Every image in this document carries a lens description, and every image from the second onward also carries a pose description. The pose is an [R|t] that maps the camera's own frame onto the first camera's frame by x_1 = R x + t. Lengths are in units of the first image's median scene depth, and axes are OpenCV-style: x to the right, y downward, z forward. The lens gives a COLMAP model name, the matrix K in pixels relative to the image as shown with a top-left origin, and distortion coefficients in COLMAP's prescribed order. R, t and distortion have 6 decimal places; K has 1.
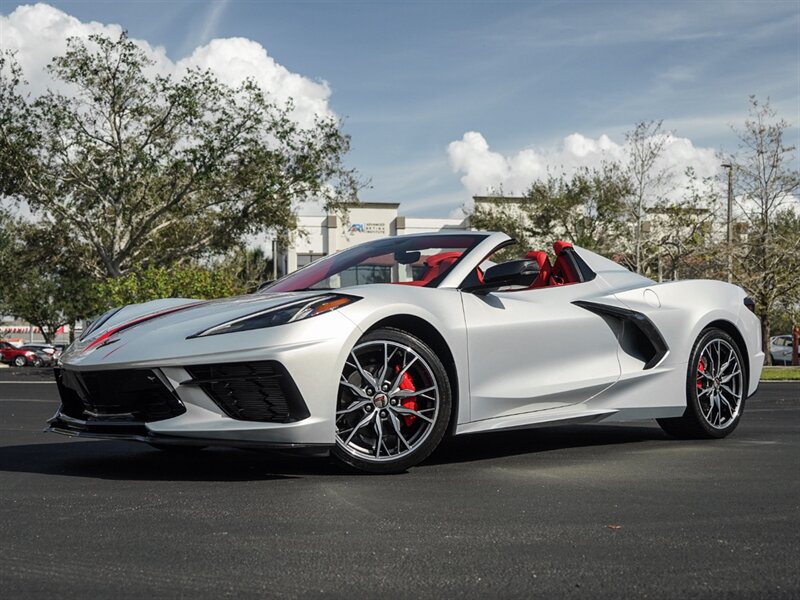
lens RADIAL K [[1138.8, 0, 412.8], [0, 1138.8, 281.3], [0, 0, 1]] dist [0.013381, 0.015757]
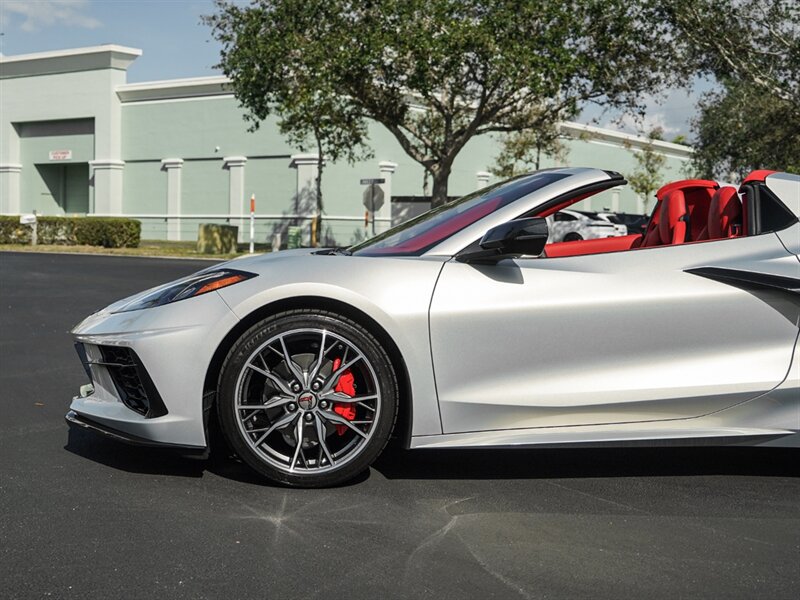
lens RADIAL K [[1162.4, 0, 319.2], [0, 1162.4, 272.8], [0, 0, 1]] dist [0.000578, 0.056180]
pose [[0.715961, 0.039151, -0.697042, 0.094441], [0.032393, 0.995488, 0.089187, -0.010007], [0.697389, -0.086434, 0.711462, 0.070880]]
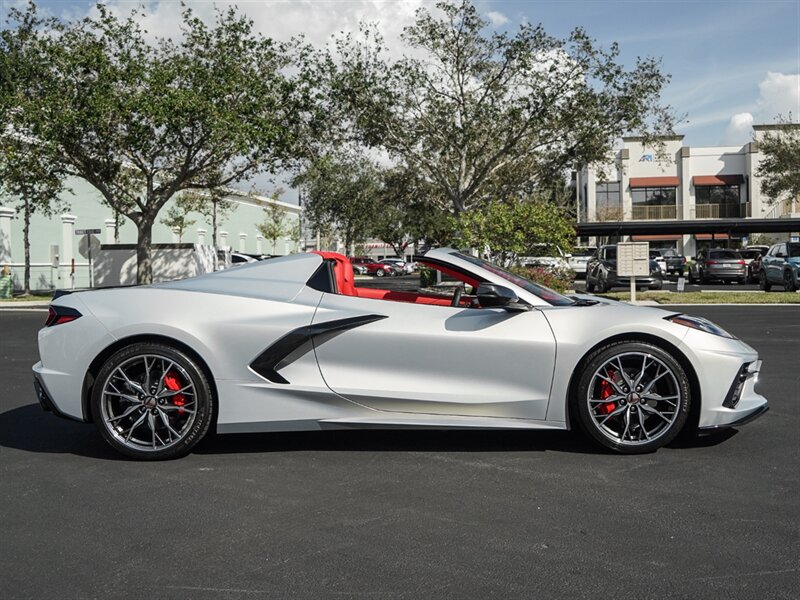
lens RADIAL K [[875.1, 0, 400.8], [0, 875.1, 272.1], [0, 0, 1]] dist [-0.002268, 0.024760]
pose [[0.954772, -0.009279, -0.297193, -0.055179], [0.032849, 0.996686, 0.074412, -0.011501], [0.295518, -0.080809, 0.951913, 0.120125]]
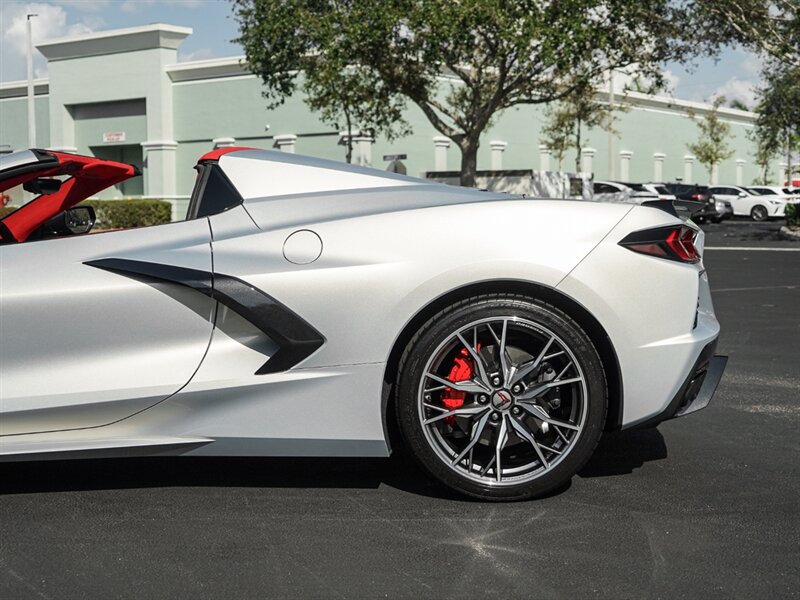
lens RADIAL K [[1162.4, 0, 445.2], [0, 1162.4, 255.1], [0, 0, 1]] dist [0.006790, 0.043017]
pose [[0.724682, 0.026862, -0.688560, 0.143059], [0.054012, 0.993951, 0.095622, -0.007048], [0.686964, -0.106486, 0.718847, 0.138099]]
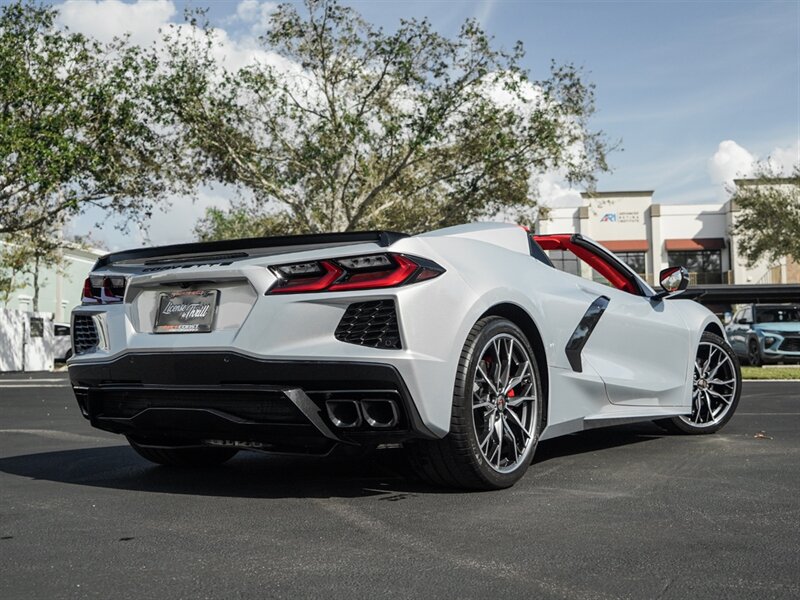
lens RADIAL K [[1021.9, 0, 403.5], [0, 1021.9, 273.2], [0, 0, 1]] dist [0.003255, 0.021481]
pose [[0.968086, -0.029138, -0.248917, -0.007669], [0.027019, 0.999564, -0.011924, 0.015497], [0.249156, 0.004818, 0.968451, 0.243438]]
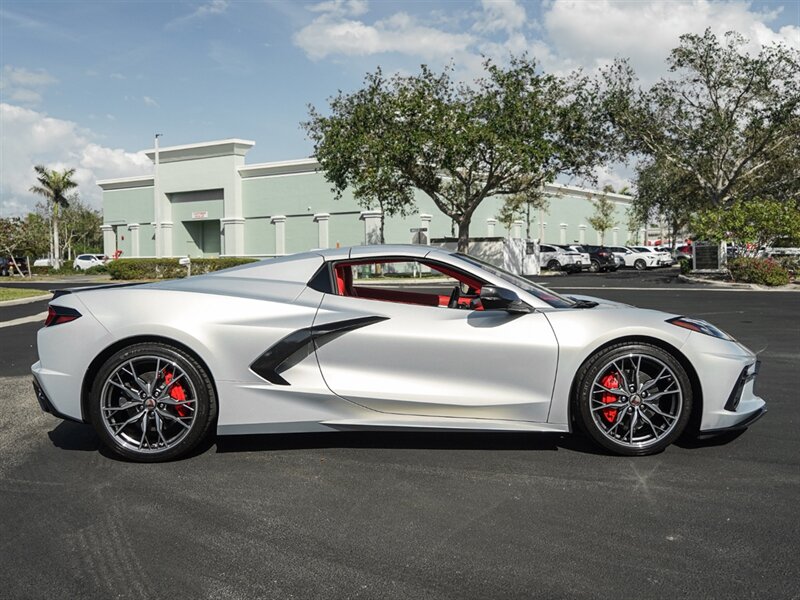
lens RADIAL K [[833.2, 0, 398.2], [0, 833.2, 273.4], [0, 0, 1]] dist [-0.004682, 0.029410]
pose [[0.735952, 0.005969, -0.677007, 0.137308], [0.058016, 0.995727, 0.071846, -0.021407], [0.674543, -0.092153, 0.732461, 0.008011]]
